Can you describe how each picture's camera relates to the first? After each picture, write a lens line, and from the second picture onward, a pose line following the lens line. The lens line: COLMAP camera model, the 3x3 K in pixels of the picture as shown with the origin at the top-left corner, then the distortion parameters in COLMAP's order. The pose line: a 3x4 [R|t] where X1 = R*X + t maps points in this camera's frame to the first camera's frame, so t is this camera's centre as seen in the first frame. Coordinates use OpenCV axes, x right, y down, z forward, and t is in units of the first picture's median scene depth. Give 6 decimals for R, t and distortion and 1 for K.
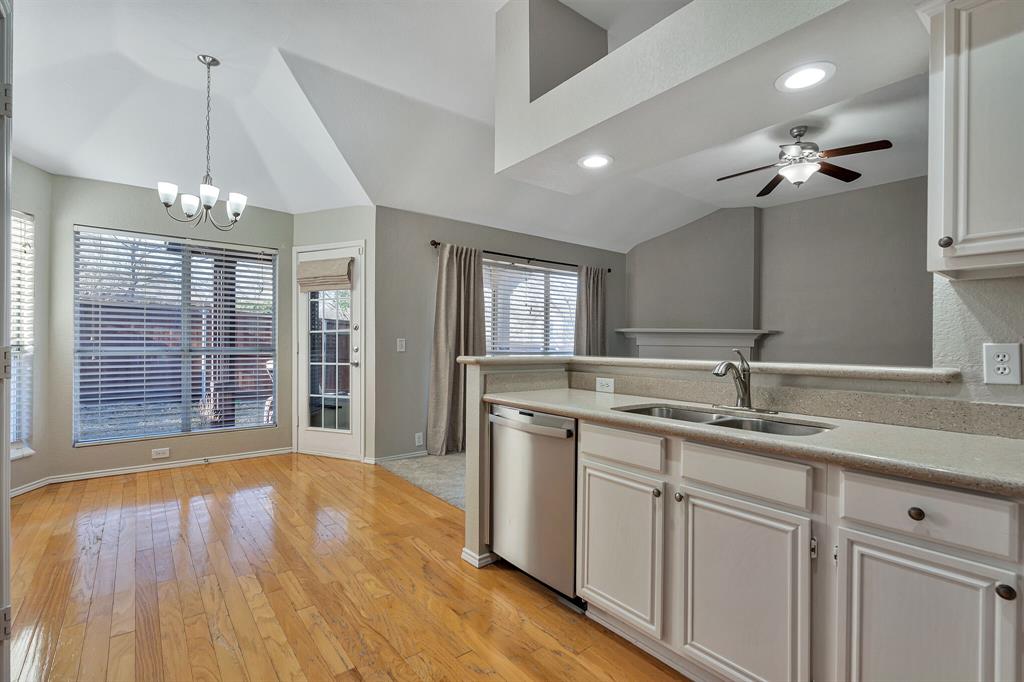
lens RADIAL K [[474.9, 0, 511.9], [0, 474.9, 338.8], [0, 0, 1]] dist [0.001674, 0.000979]
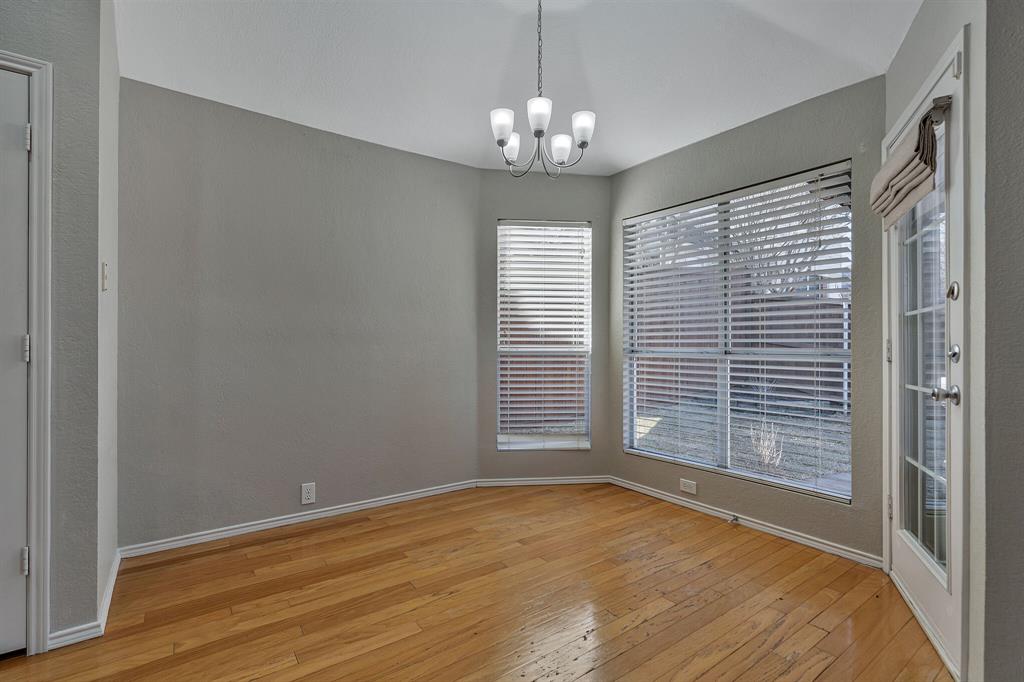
lens RADIAL K [[474.9, 0, 512.3], [0, 474.9, 342.4], [0, 0, 1]] dist [0.001674, 0.000979]
pose [[-0.042504, -0.012427, -0.999019, 0.034178], [0.004025, 0.999912, -0.012610, 0.015809], [0.999088, -0.004557, -0.042450, 0.672230]]
